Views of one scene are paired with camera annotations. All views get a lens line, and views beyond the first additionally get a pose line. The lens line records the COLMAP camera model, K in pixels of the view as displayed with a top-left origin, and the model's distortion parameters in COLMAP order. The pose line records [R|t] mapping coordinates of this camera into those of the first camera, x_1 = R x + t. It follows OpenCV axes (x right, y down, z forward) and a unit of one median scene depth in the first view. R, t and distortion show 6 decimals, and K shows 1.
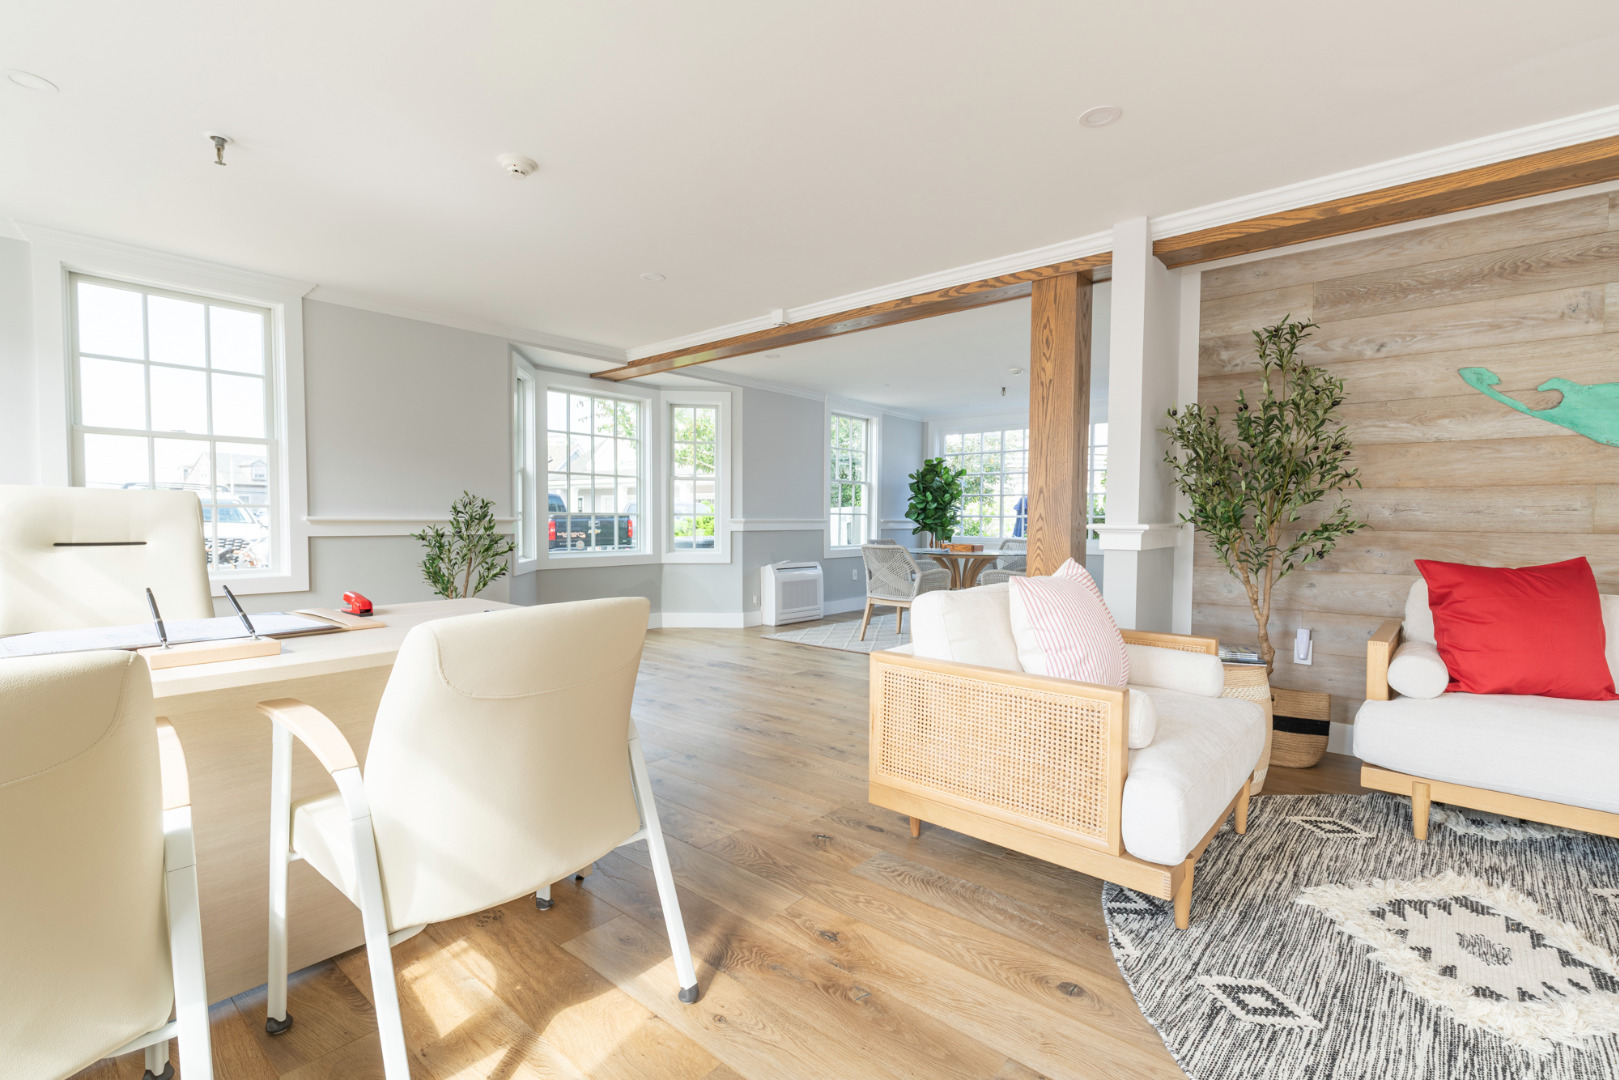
lens RADIAL K [[739.8, 0, 813.7], [0, 739.8, 539.7], [0, 0, 1]] dist [0.001246, 0.001024]
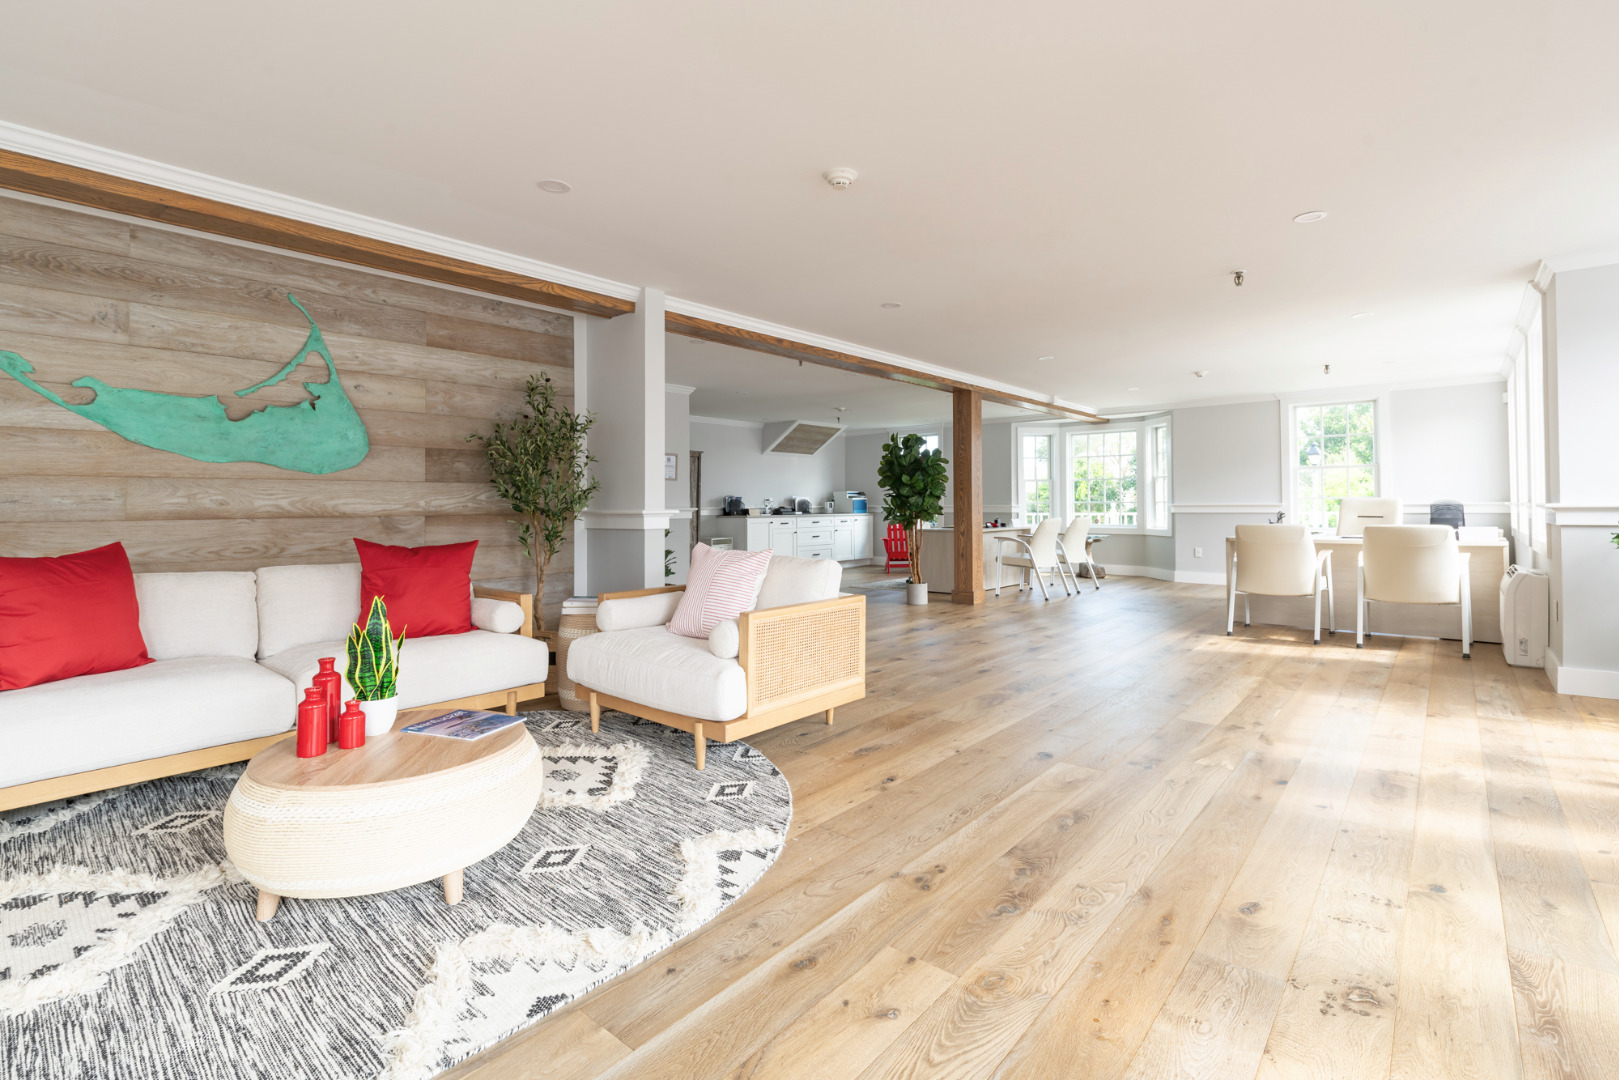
lens RADIAL K [[739.8, 0, 824.9], [0, 739.8, 488.1], [0, 0, 1]] dist [0.001246, 0.001024]
pose [[-0.001893, 0.014836, 0.999888, -0.072521], [0.036460, 0.999226, -0.014757, -0.001605], [-0.999333, 0.036428, -0.002433, -0.055977]]
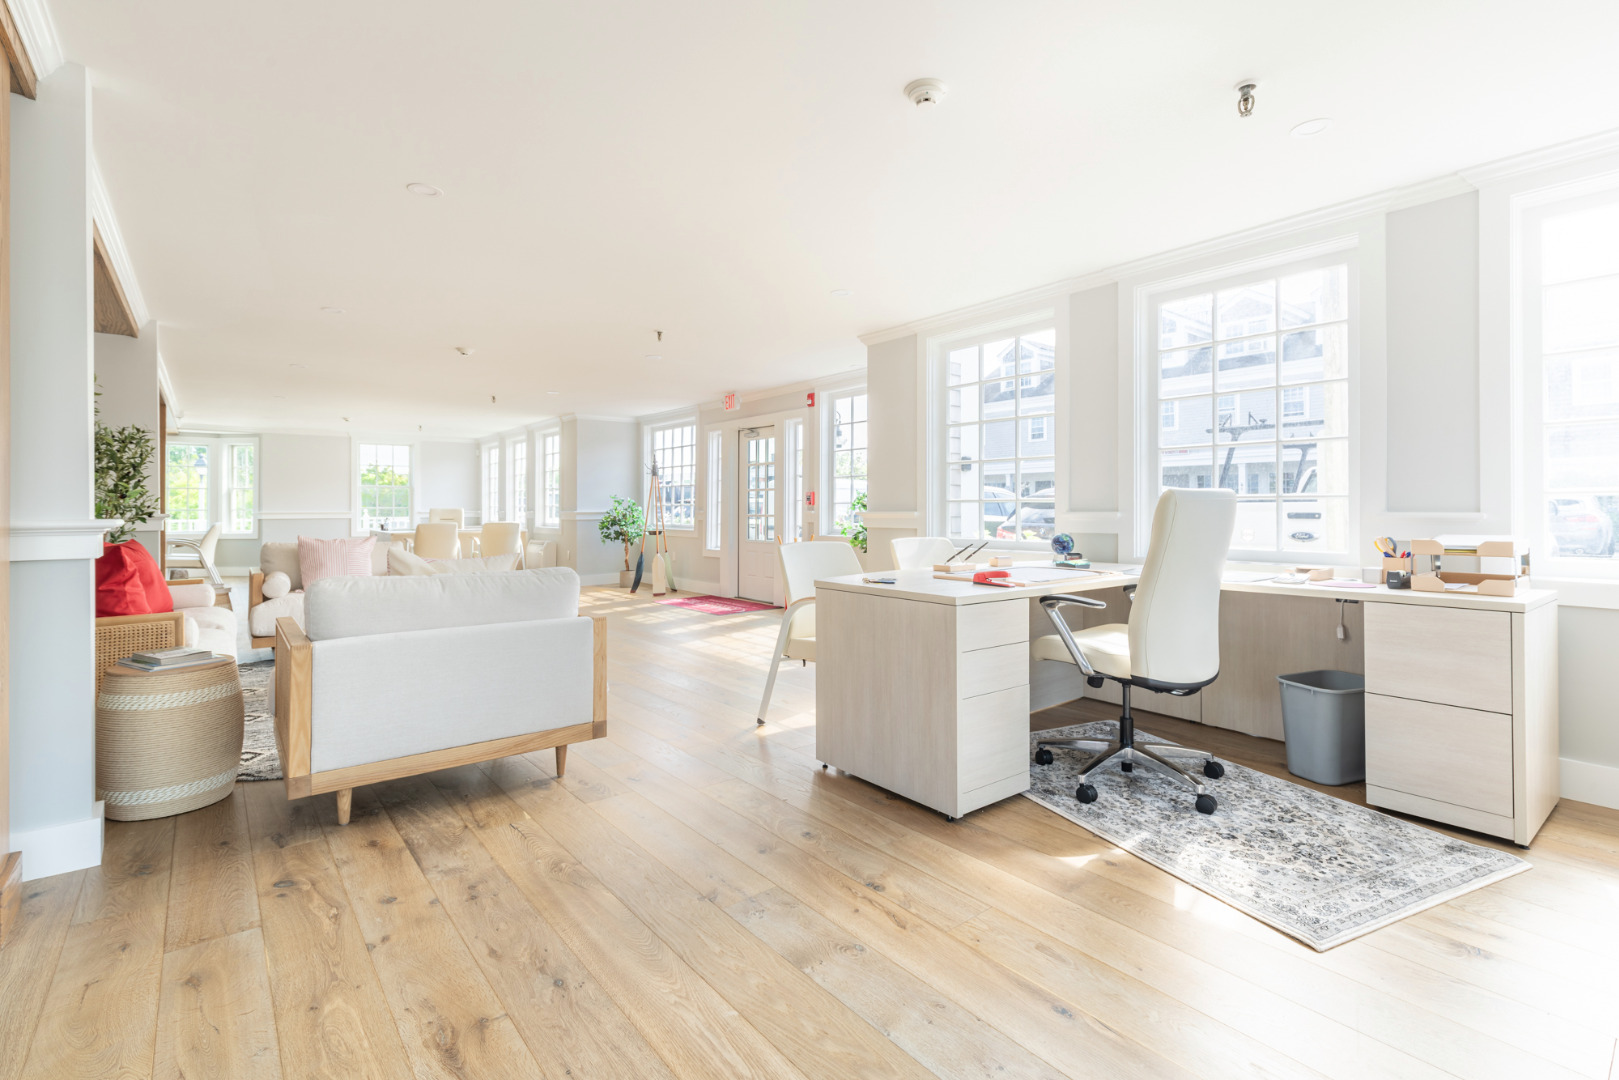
lens RADIAL K [[739.8, 0, 789.5], [0, 739.8, 498.8], [0, 0, 1]] dist [0.001246, 0.001024]
pose [[-0.977295, -0.001937, 0.211876, -0.393144], [0.001666, 0.999857, 0.016826, -0.056548], [-0.211878, 0.016797, -0.977152, 1.713207]]
